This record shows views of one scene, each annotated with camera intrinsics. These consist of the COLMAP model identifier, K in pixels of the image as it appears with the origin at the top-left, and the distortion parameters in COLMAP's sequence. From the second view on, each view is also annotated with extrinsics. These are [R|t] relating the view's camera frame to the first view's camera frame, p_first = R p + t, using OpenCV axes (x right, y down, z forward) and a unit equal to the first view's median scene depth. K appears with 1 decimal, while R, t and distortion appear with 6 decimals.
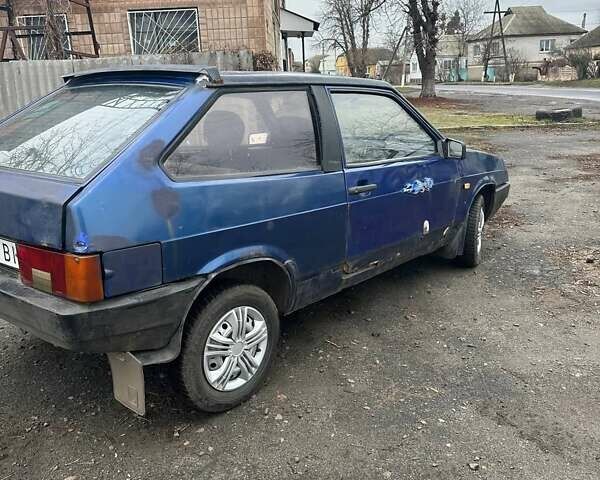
lens RADIAL K [[580.9, 0, 300.0], [0, 580.9, 240.0], [0, 0, 1]] dist [0.002820, 0.001923]
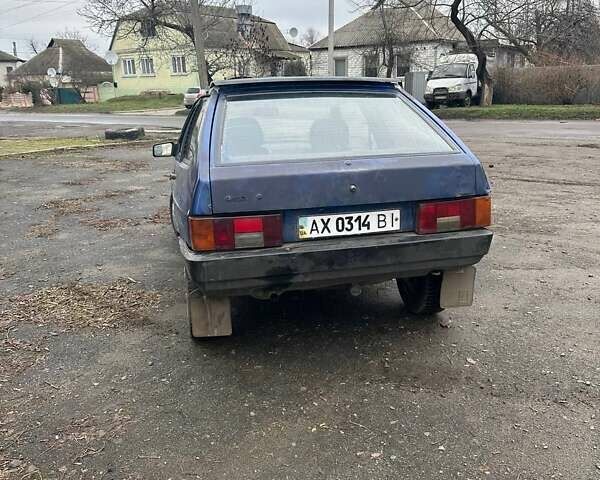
lens RADIAL K [[580.9, 0, 300.0], [0, 580.9, 240.0], [0, 0, 1]] dist [0.002820, 0.001923]
pose [[0.632421, -0.182210, 0.752890, -0.112752], [0.214996, 0.975043, 0.055379, -0.002412], [-0.744191, 0.126846, 0.655813, 0.019420]]
